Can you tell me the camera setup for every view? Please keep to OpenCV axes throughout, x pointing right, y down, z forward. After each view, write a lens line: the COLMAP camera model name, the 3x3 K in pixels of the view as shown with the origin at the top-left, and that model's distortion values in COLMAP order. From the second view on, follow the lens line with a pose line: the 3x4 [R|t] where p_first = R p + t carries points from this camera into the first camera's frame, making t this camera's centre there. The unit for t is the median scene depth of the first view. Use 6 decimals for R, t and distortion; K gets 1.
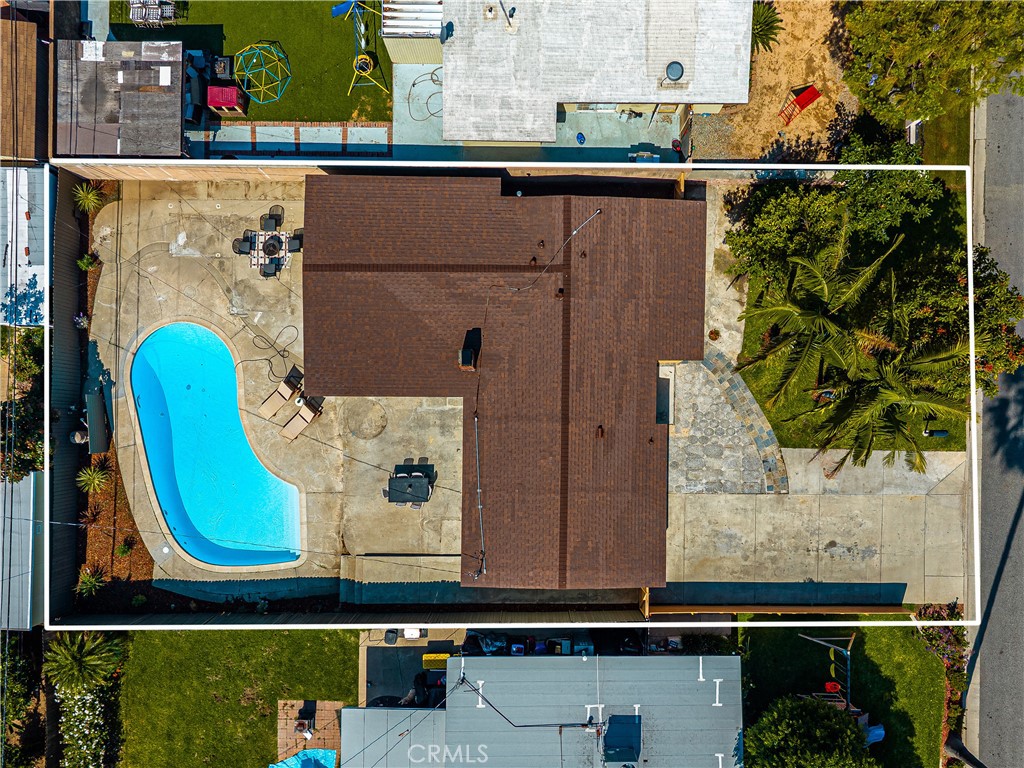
lens RADIAL K [[791.9, 0, 535.2], [0, 791.9, 434.8], [0, 0, 1]] dist [0.005919, -0.007148]
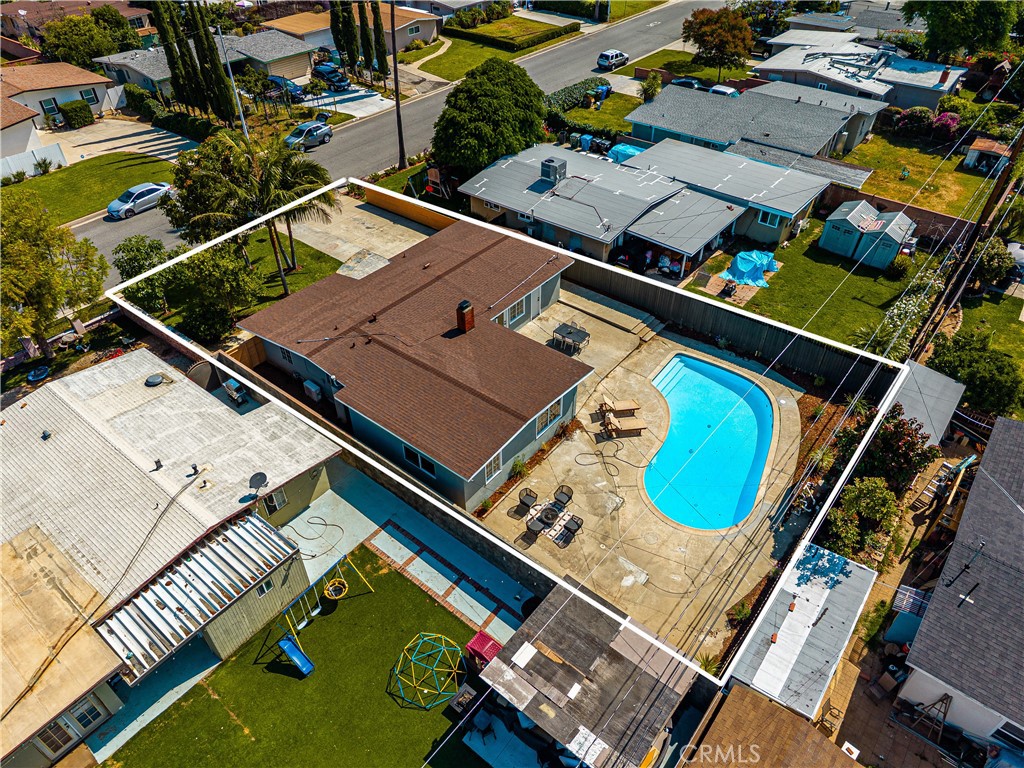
lens RADIAL K [[693.1, 0, 508.6], [0, 693.1, 389.5], [0, 0, 1]] dist [0.030103, -0.034826]
pose [[-0.787476, -0.399368, 0.469453, -0.619750], [0.616313, -0.518028, 0.593132, -0.675217], [0.006311, 0.756407, 0.654070, 0.347013]]
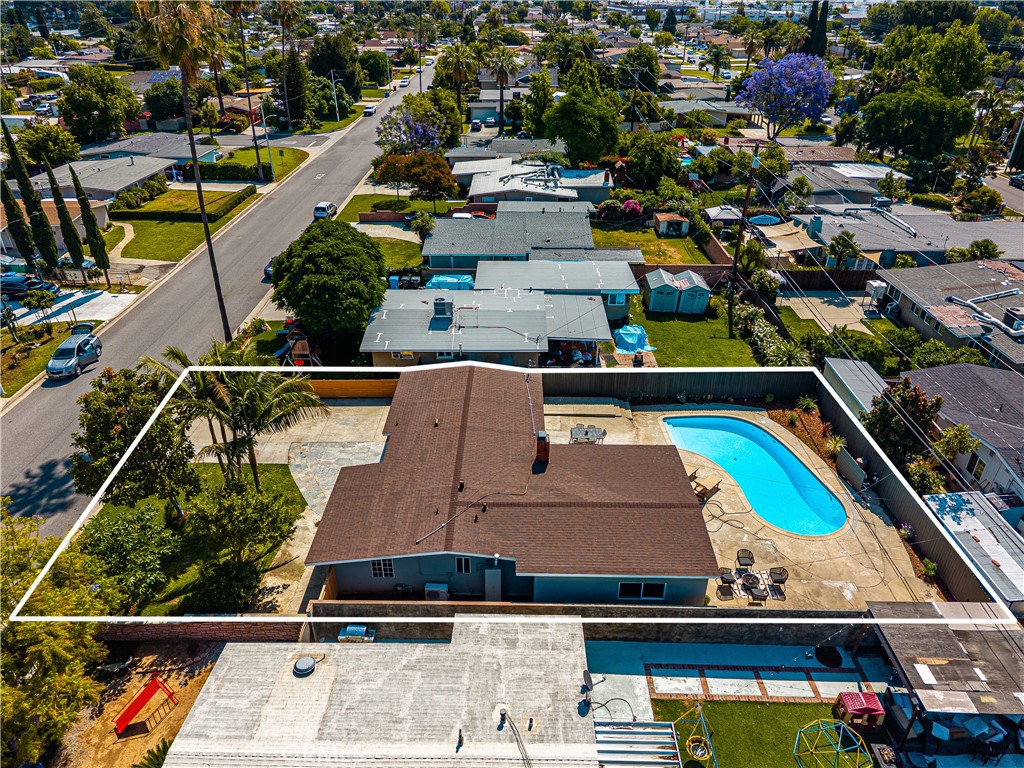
lens RADIAL K [[701.6, 0, 518.9], [0, 701.6, 381.9], [0, 0, 1]] dist [0.013935, -0.004100]
pose [[-0.999935, -0.000200, -0.011432, -0.034291], [-0.009826, -0.496248, 0.868125, -0.868466], [-0.005847, 0.868181, 0.496214, 0.351343]]
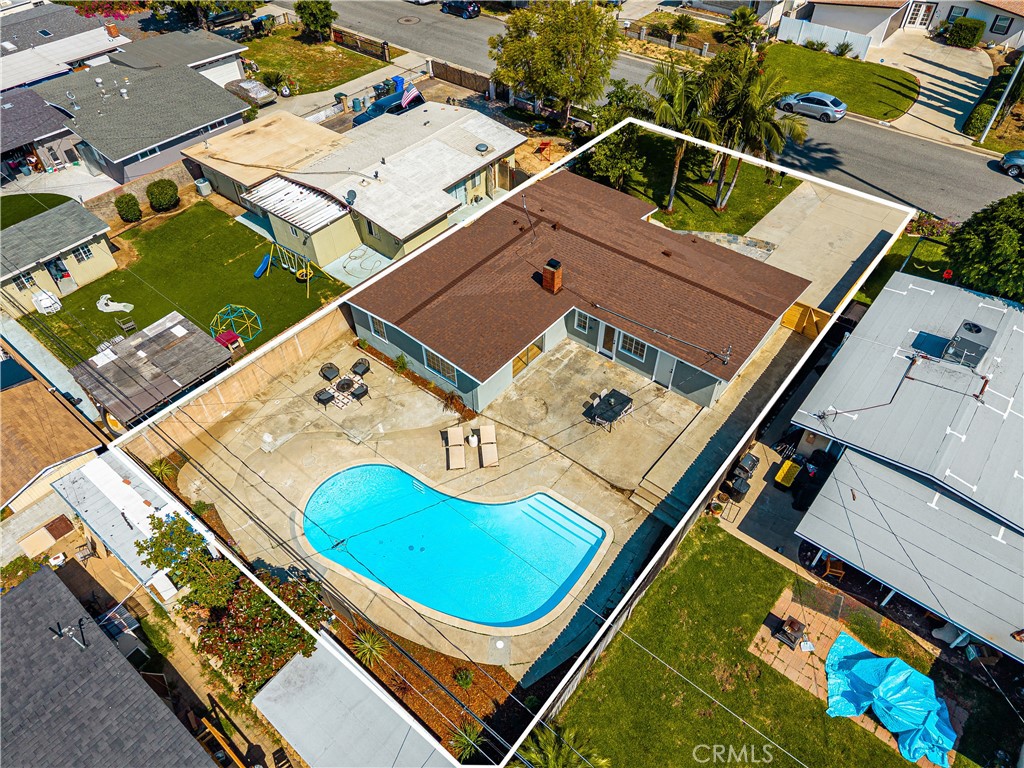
lens RADIAL K [[701.6, 0, 518.9], [0, 701.6, 381.9], [0, 0, 1]] dist [0.013935, -0.004100]
pose [[0.628860, -0.560469, 0.538898, -0.685231], [0.777268, 0.435545, -0.454043, 0.361516], [0.019763, 0.704397, 0.709531, 0.340833]]
